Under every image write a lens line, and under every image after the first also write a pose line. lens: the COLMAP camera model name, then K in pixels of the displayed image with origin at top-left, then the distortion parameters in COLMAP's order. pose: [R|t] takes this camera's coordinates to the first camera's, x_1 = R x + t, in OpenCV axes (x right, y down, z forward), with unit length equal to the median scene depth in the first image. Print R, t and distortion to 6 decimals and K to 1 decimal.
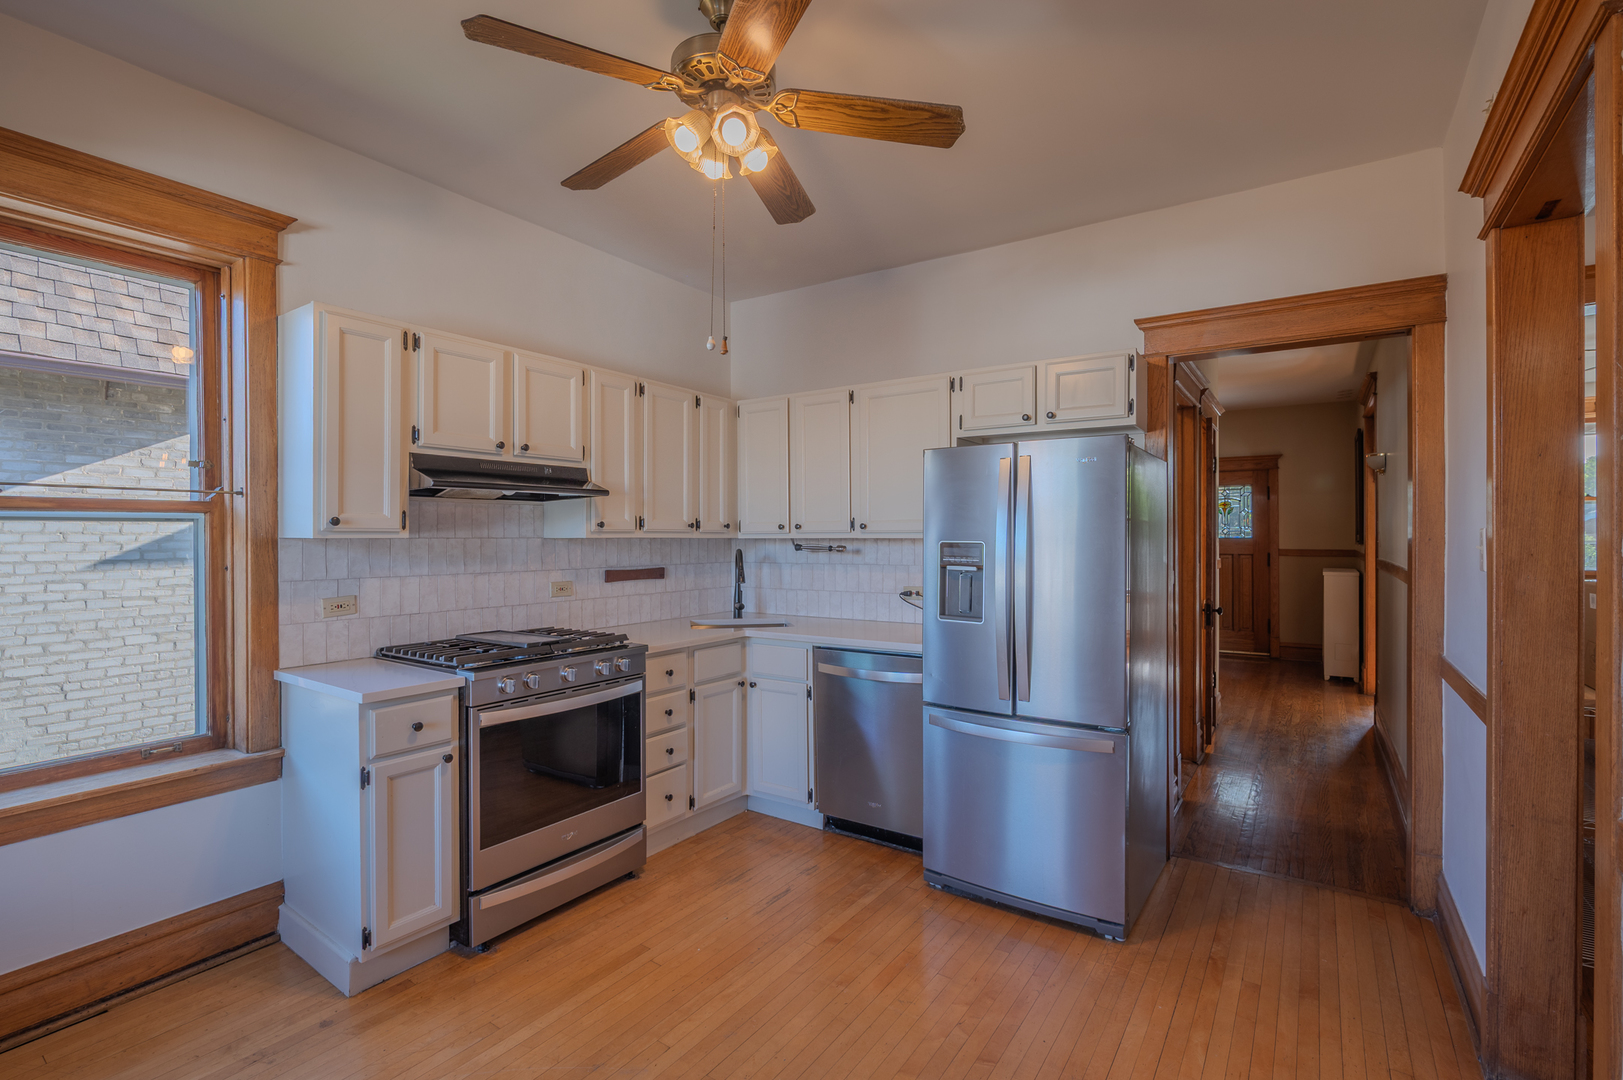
lens RADIAL K [[738.8, 0, 811.5], [0, 738.8, 540.0], [0, 0, 1]] dist [-0.003689, -0.000362]
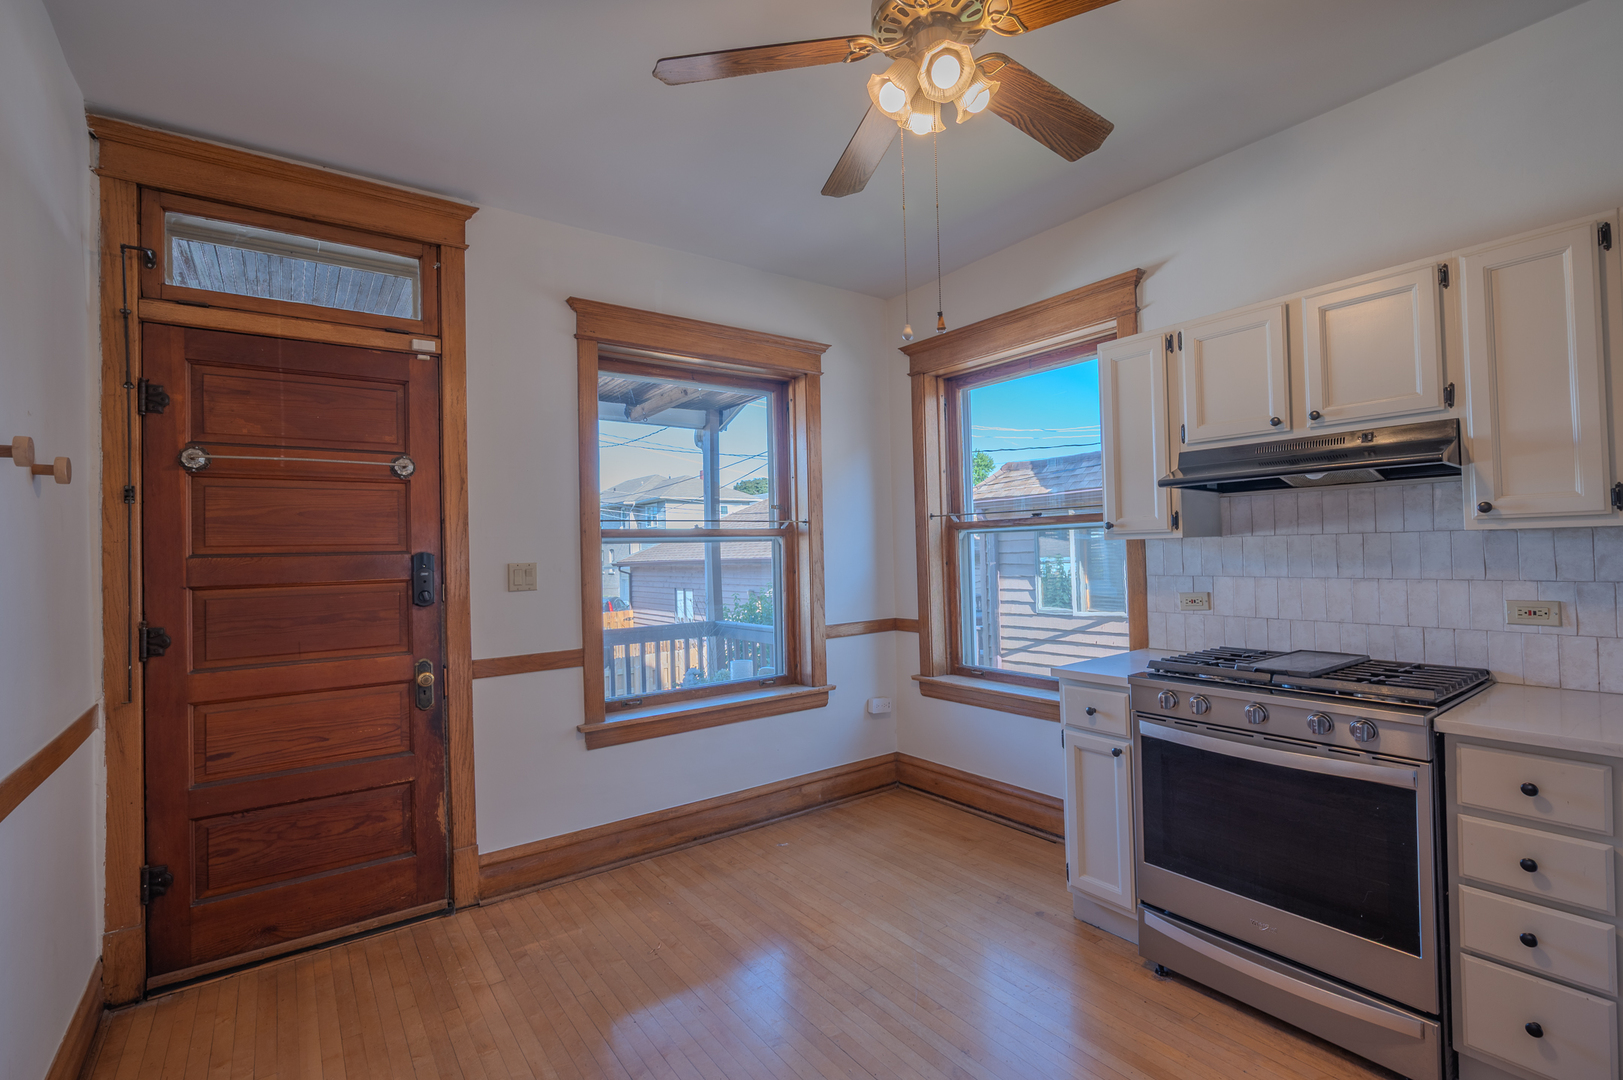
lens RADIAL K [[725.4, 0, 811.5], [0, 725.4, 540.0], [0, 0, 1]] dist [-0.038165, 0.000152]
pose [[-0.336228, -0.003879, -0.941773, 0.494414], [0.016865, 0.999806, -0.010139, 0.002554], [0.941630, -0.019292, -0.336097, 0.784301]]
